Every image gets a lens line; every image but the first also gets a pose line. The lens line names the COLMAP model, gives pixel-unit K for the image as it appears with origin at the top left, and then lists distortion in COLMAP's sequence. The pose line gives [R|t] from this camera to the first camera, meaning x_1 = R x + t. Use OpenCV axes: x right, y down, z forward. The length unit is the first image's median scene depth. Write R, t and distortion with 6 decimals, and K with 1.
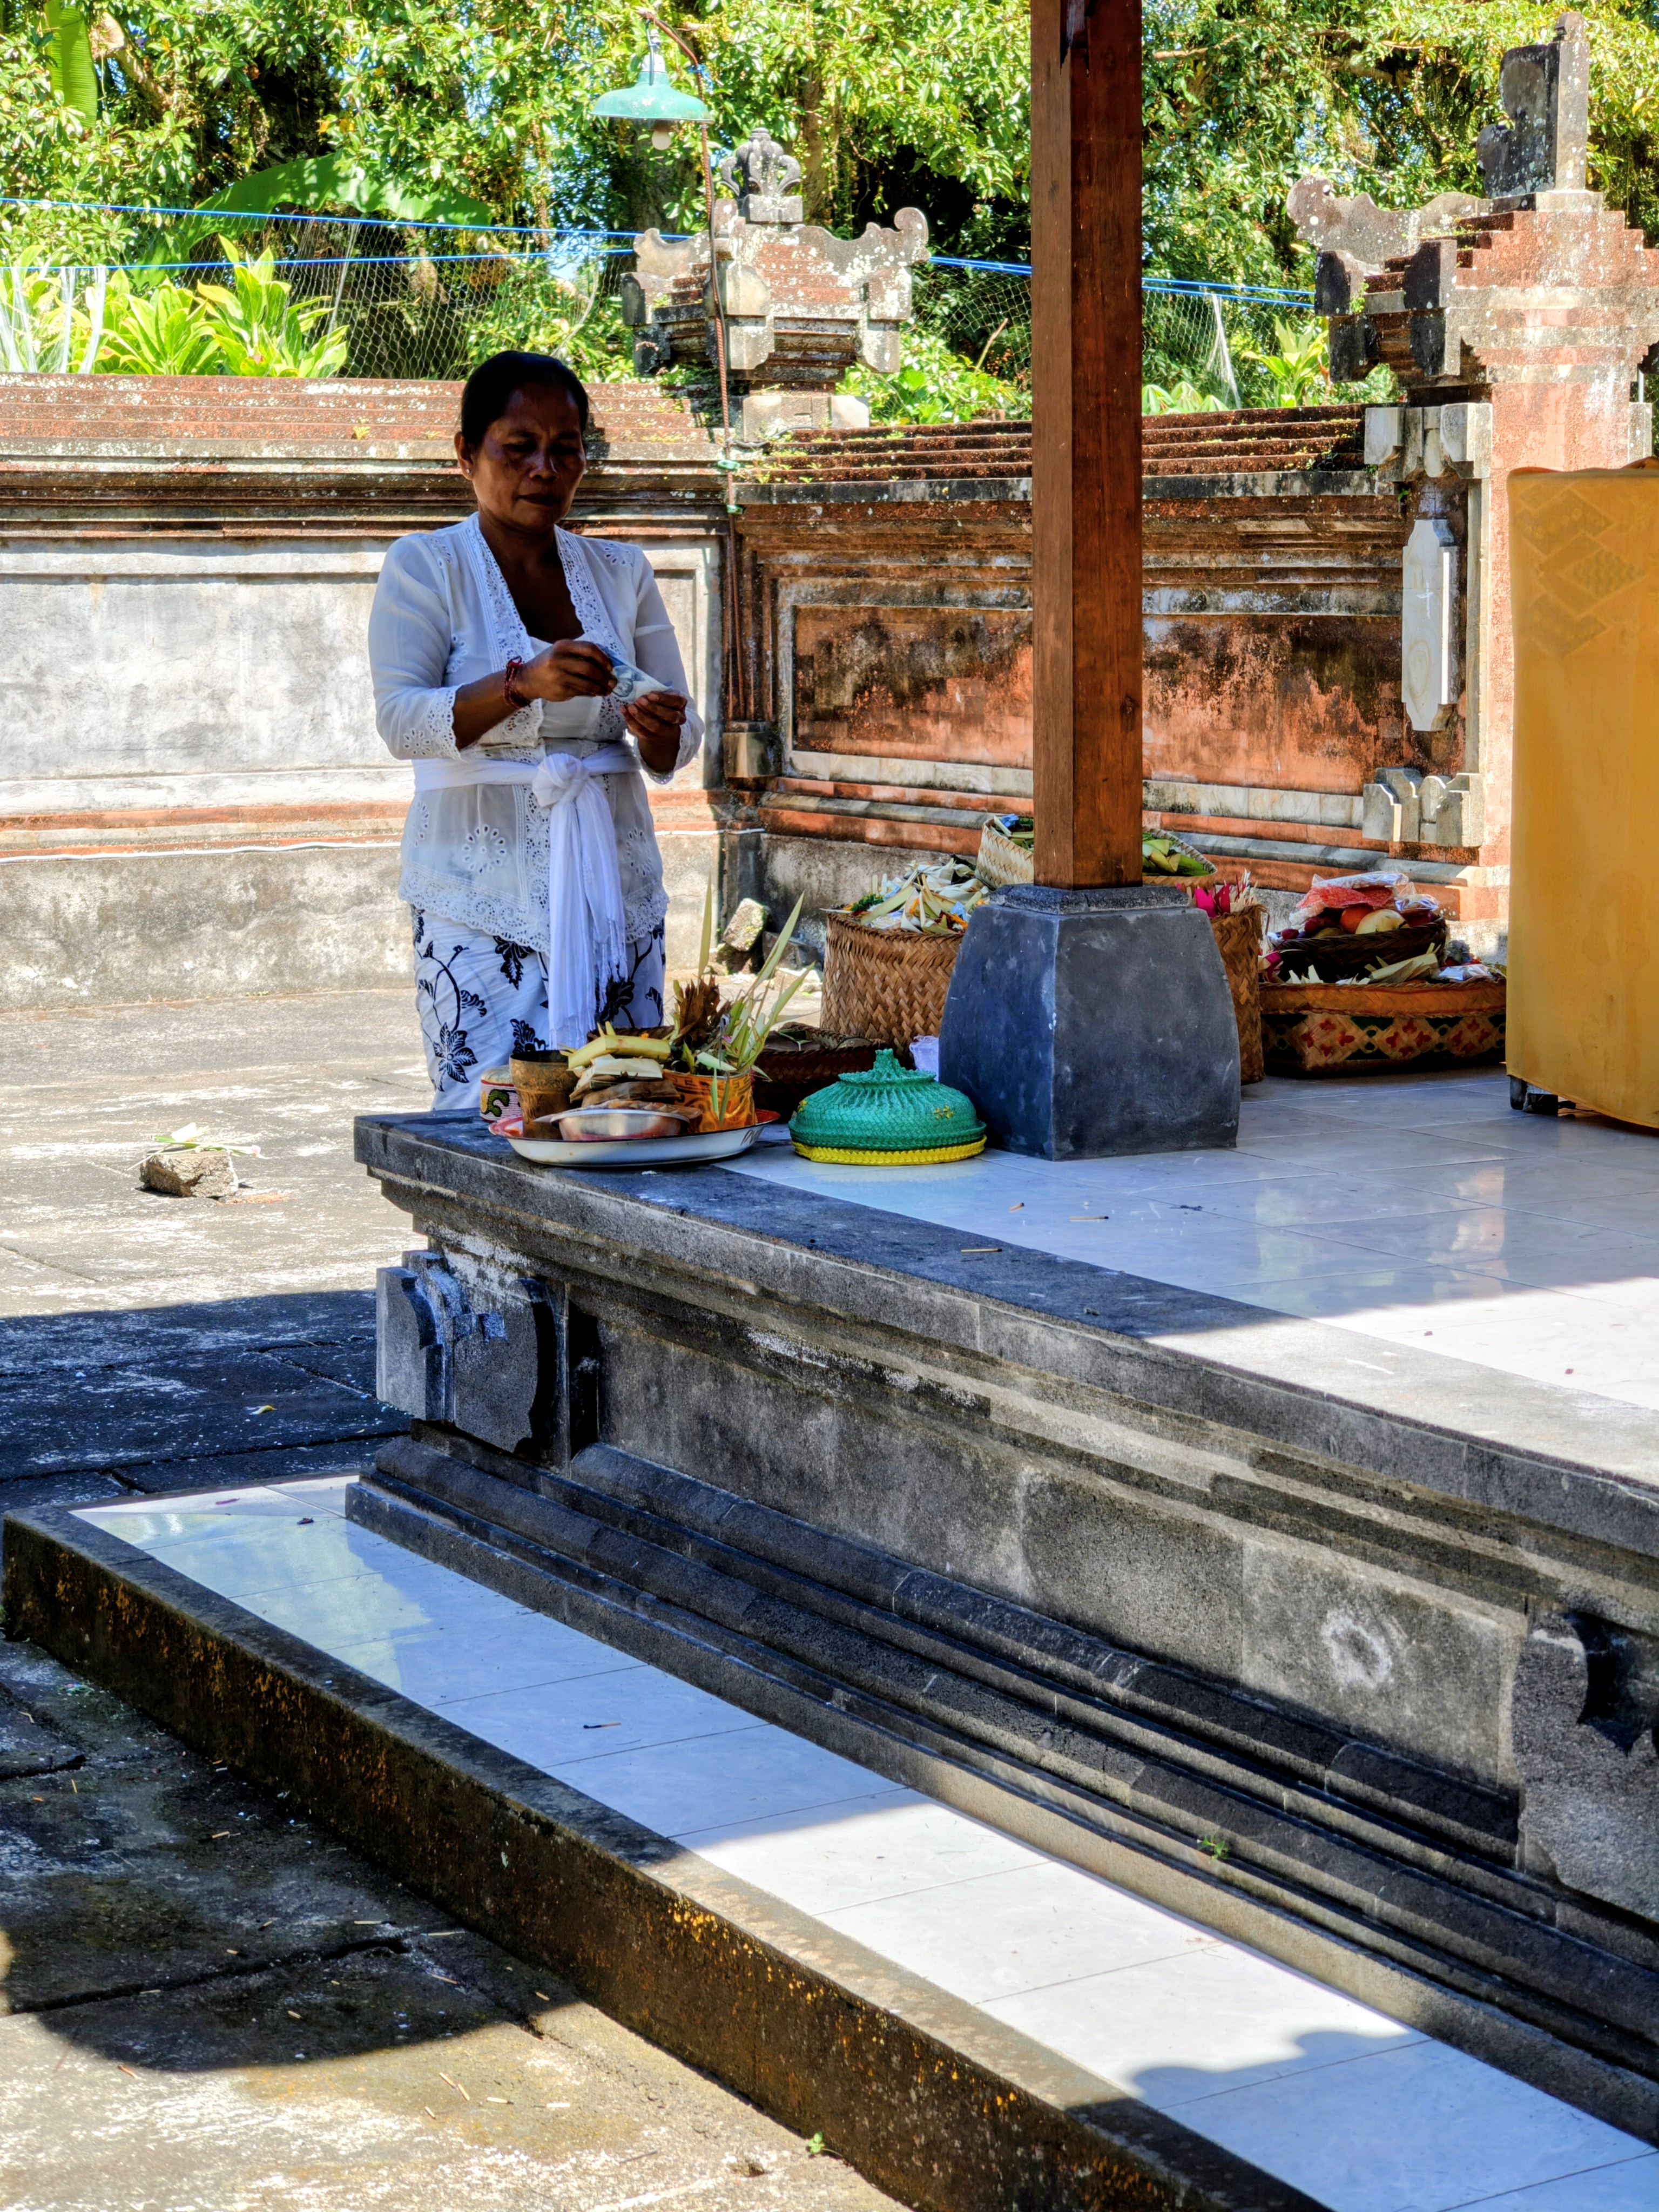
lens RADIAL K [[4580.5, 0, 829.5], [0, 4580.5, 1106.0], [0, 0, 1]] dist [0.192892, -0.026588]
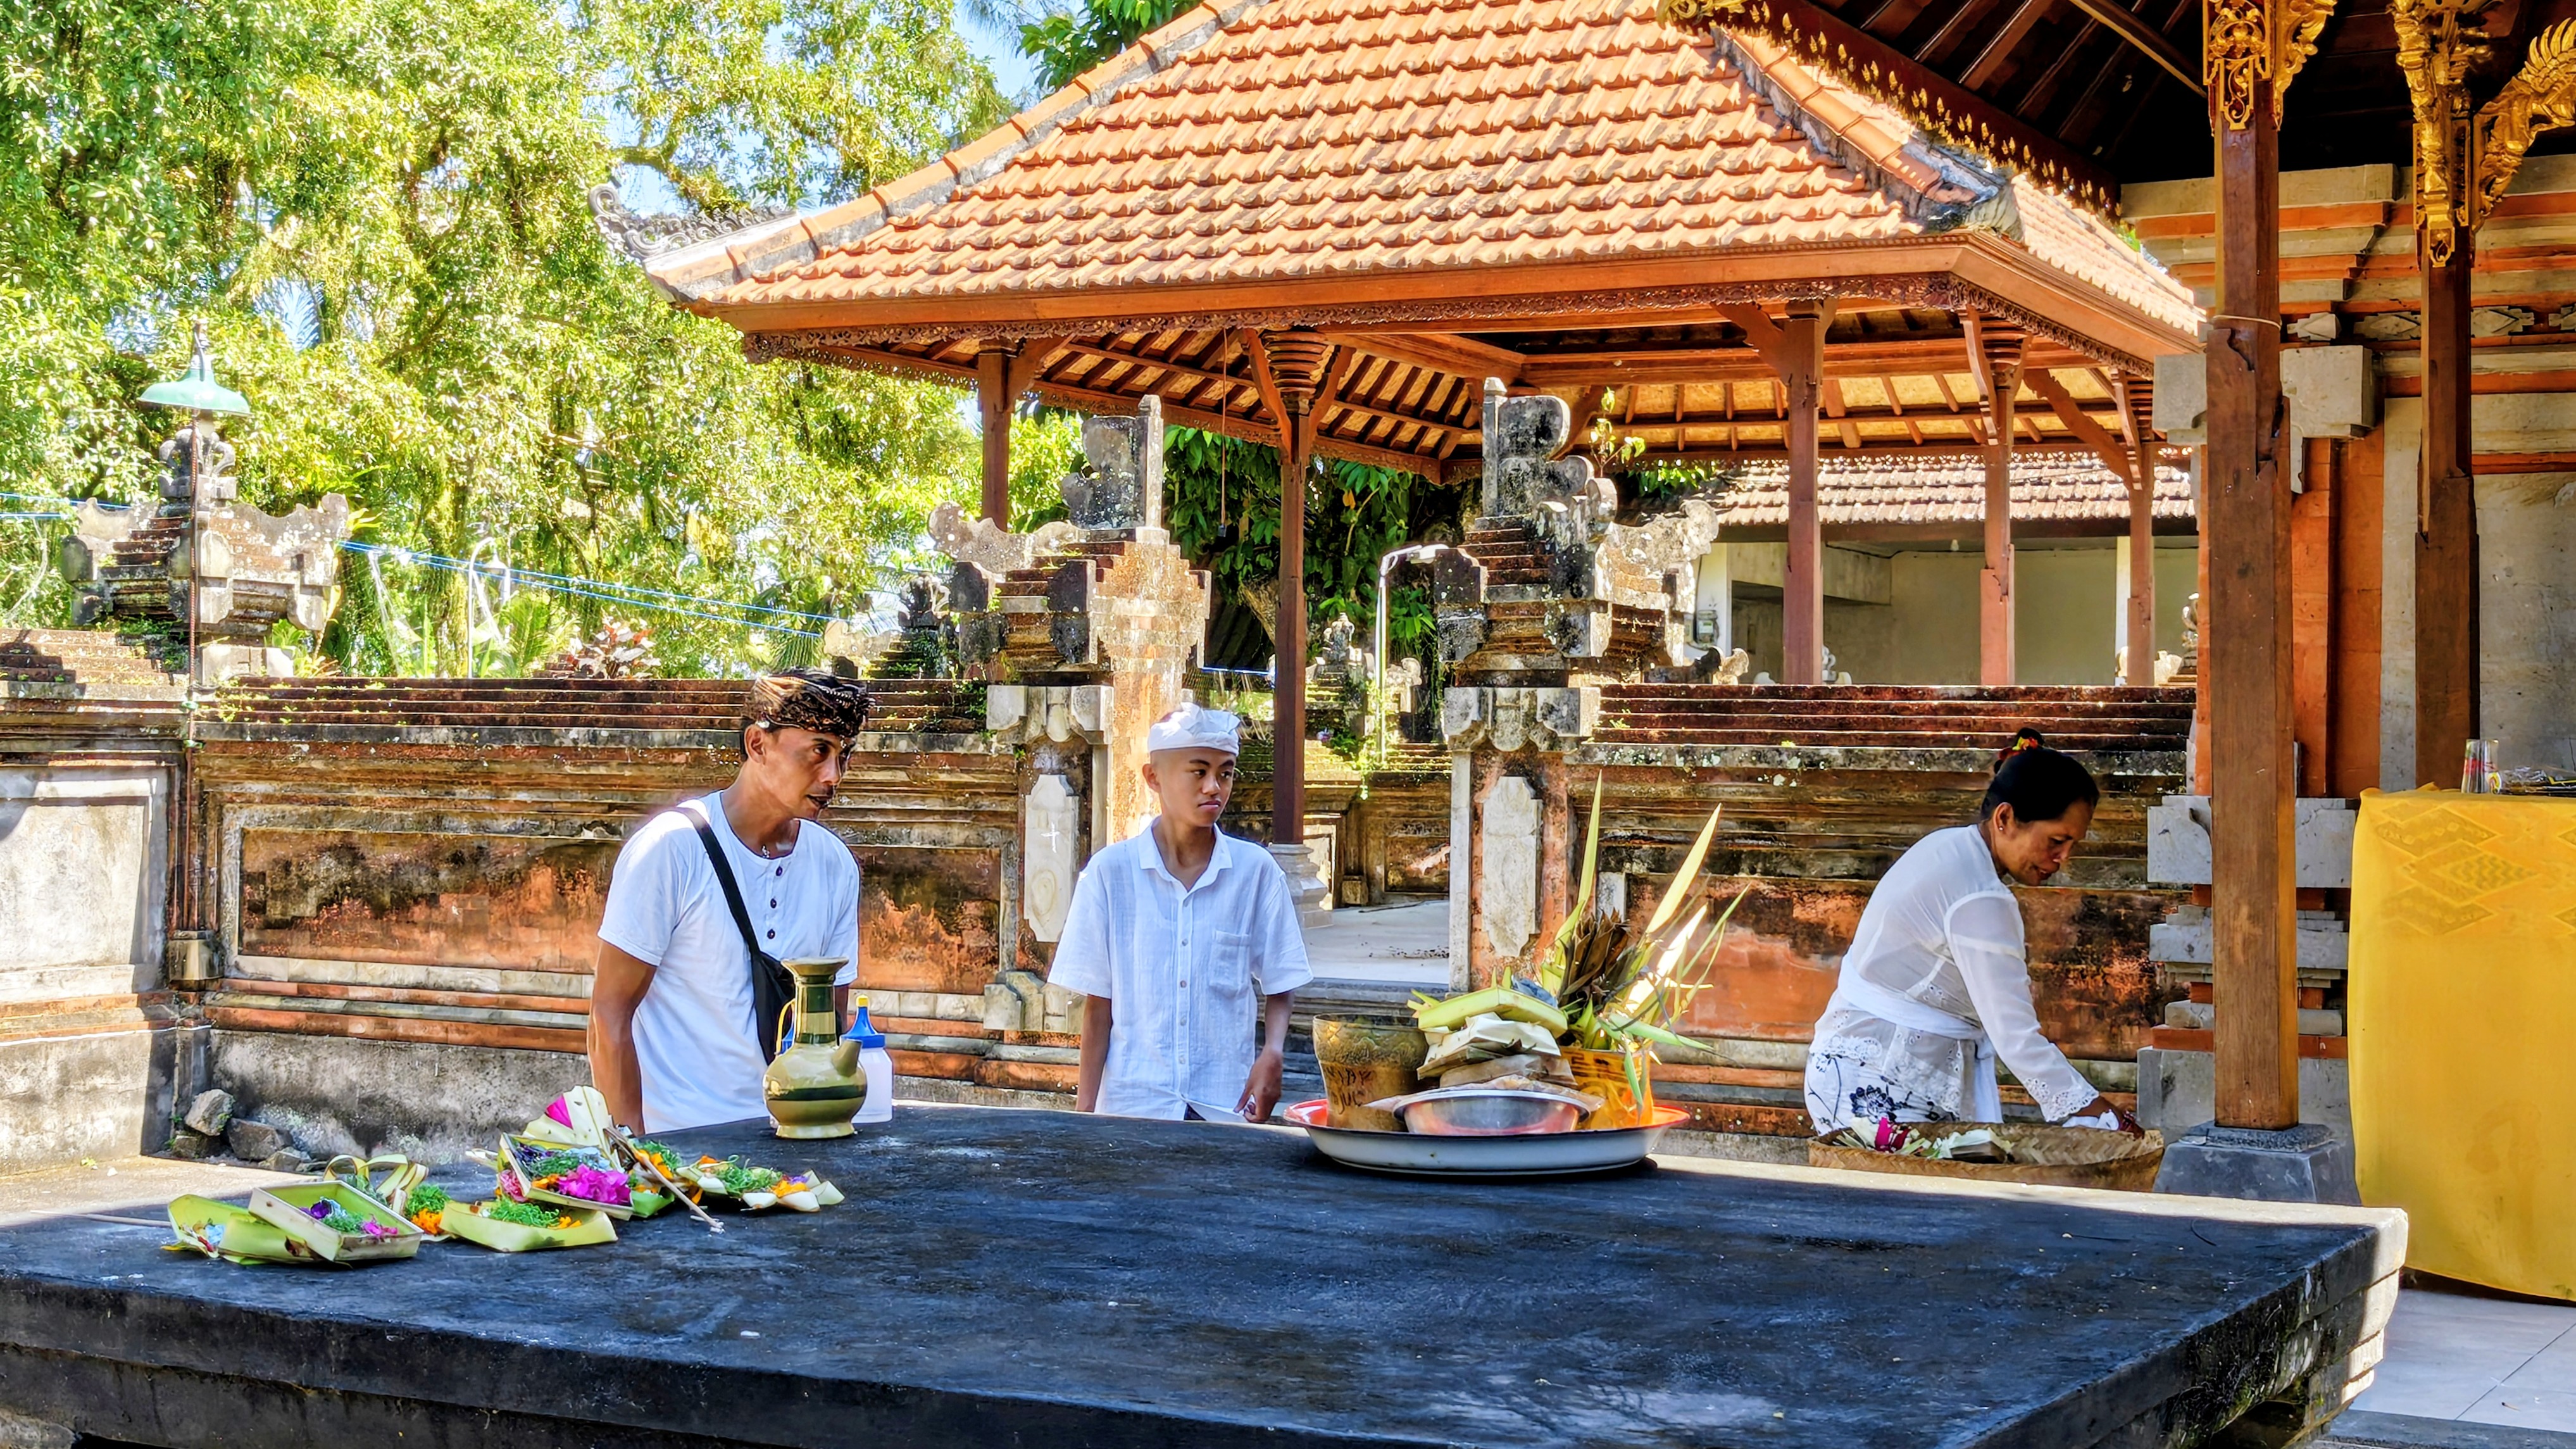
lens RADIAL K [[3483.2, 0, 1288.0], [0, 3483.2, 724.5], [0, 0, 1]] dist [0.166485, -0.622832]
pose [[0.849137, 0.020936, 0.527758, -0.253617], [0.047185, 0.992212, -0.115278, -0.022458], [-0.526061, 0.122789, 0.841536, 0.130727]]
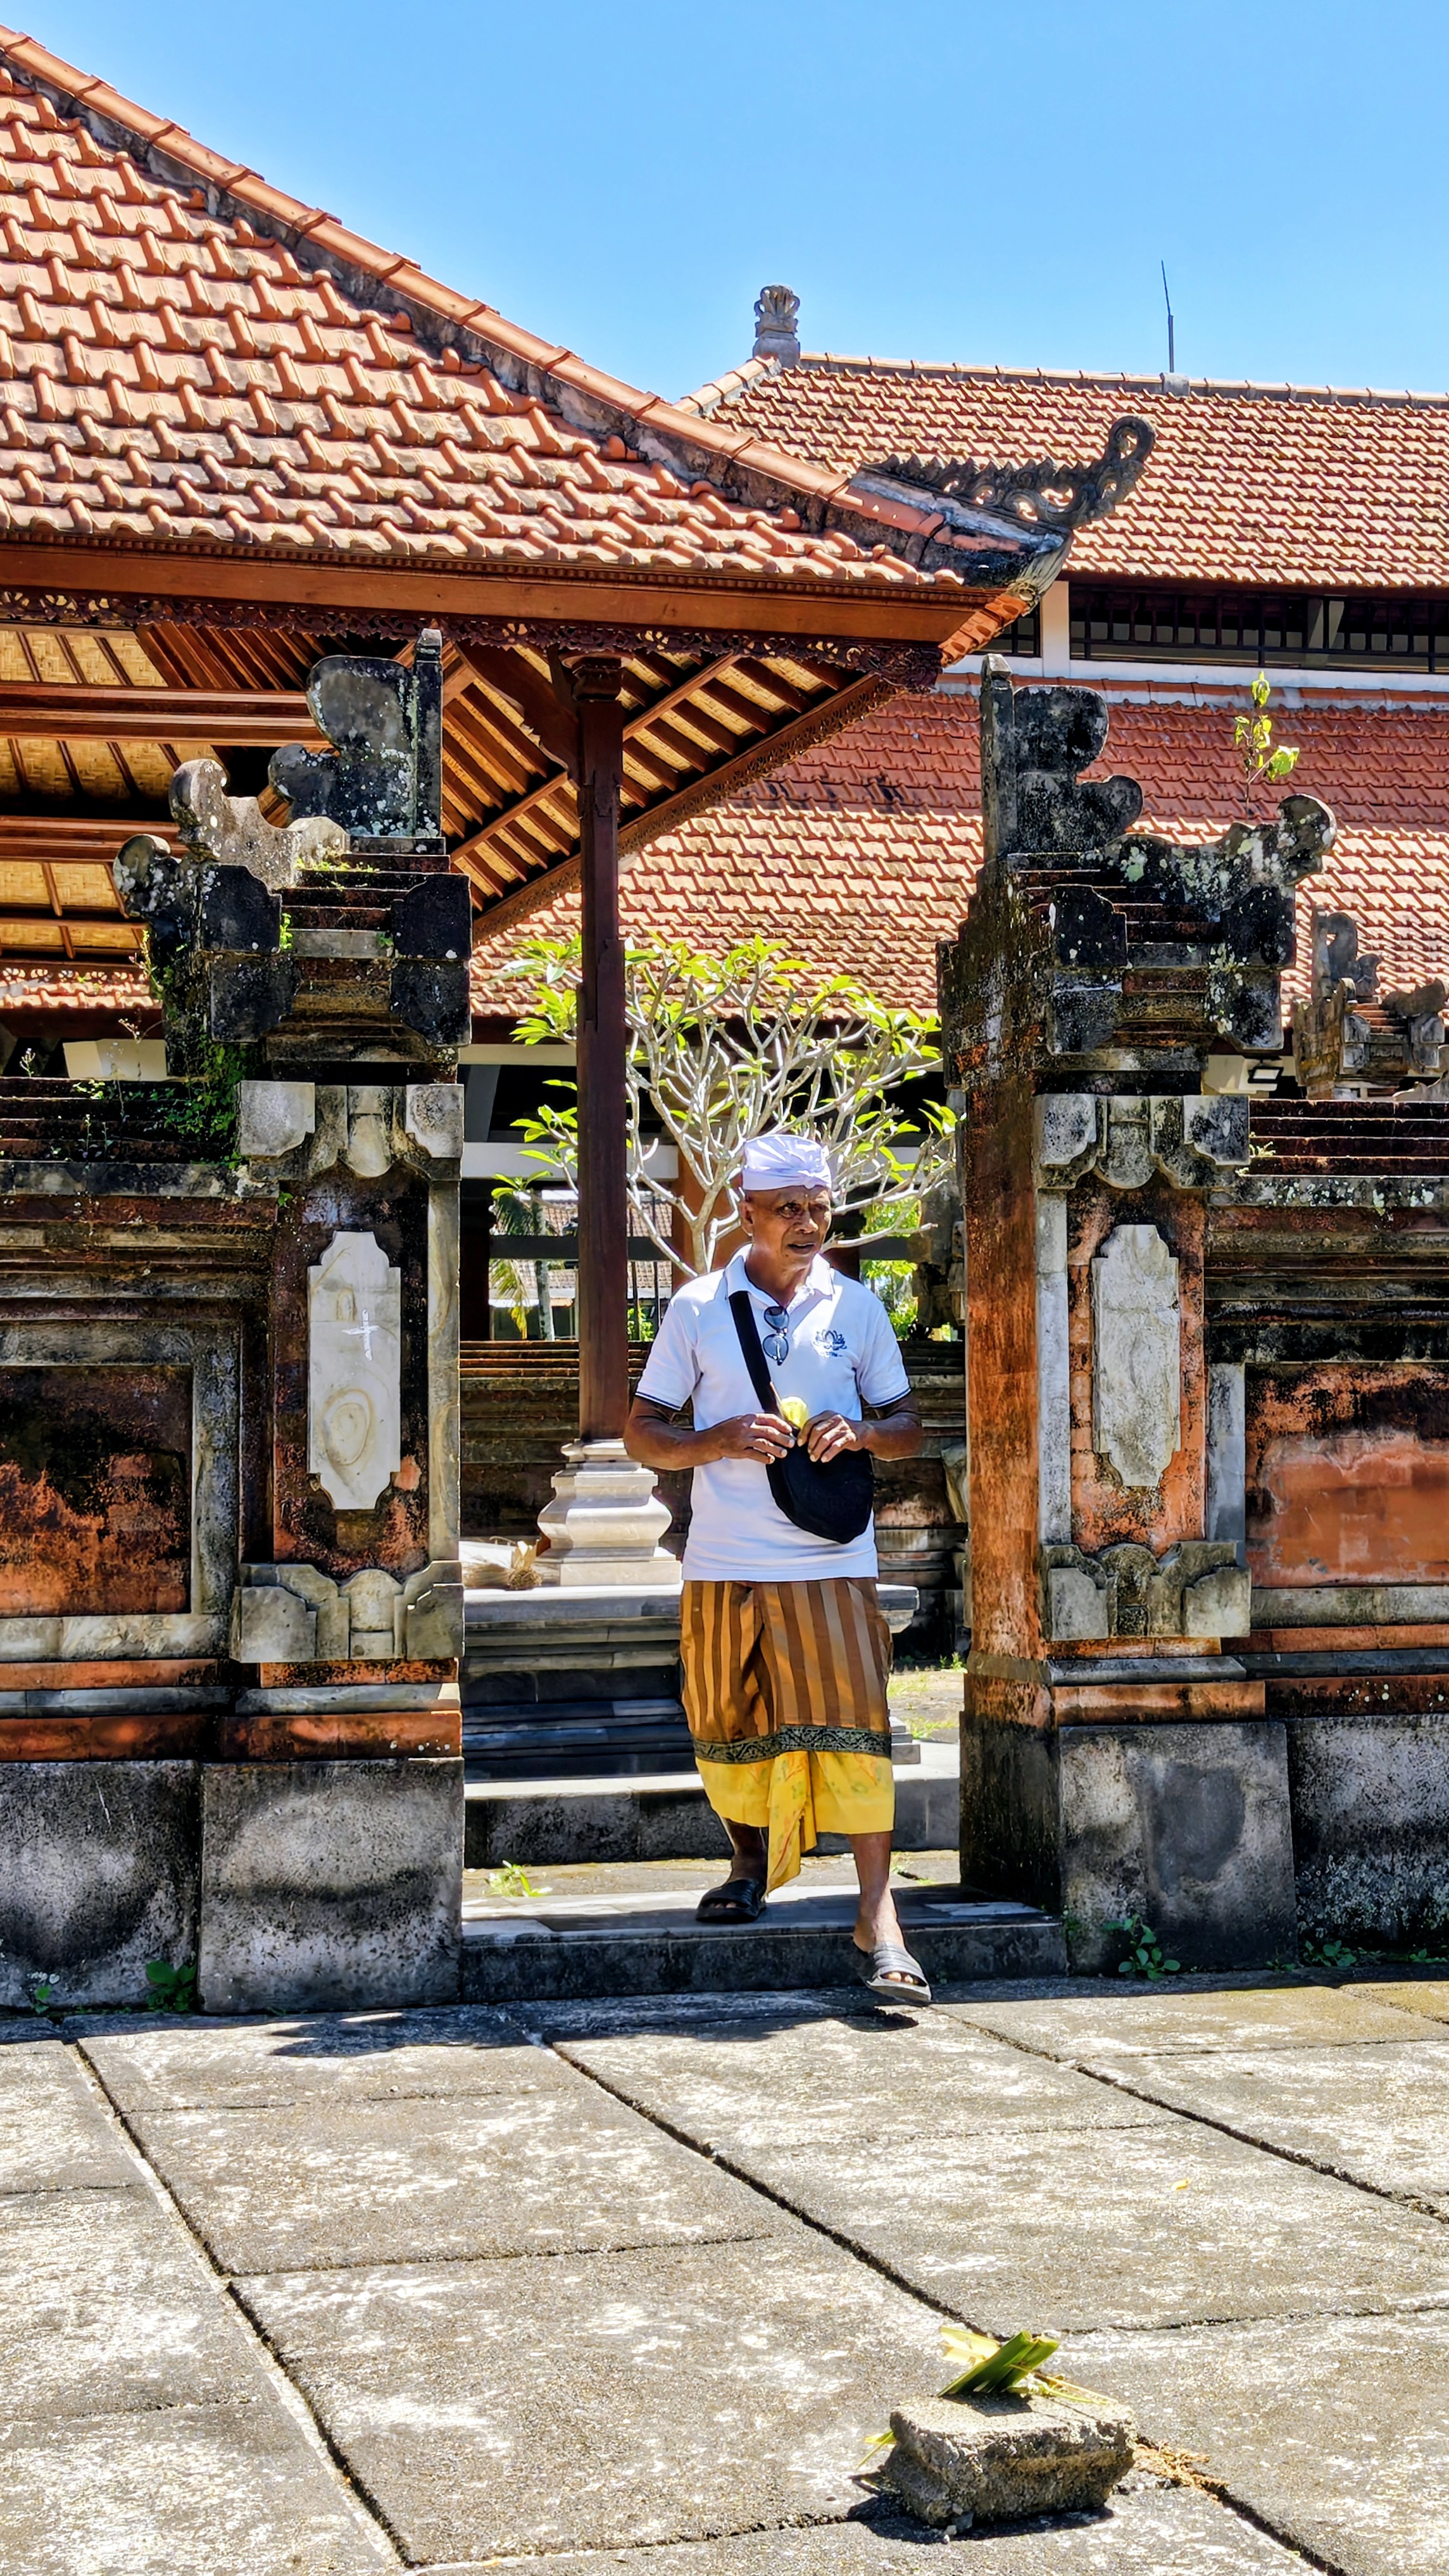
lens RADIAL K [[3483.2, 0, 724.5], [0, 3483.2, 1288.0], [0, 0, 1]] dist [0.166485, -0.622832]
pose [[0.257273, 0.046415, 0.965223, -0.326032], [0.131518, 0.987870, -0.082560, -0.050003], [-0.957347, 0.148185, 0.248048, 0.639601]]
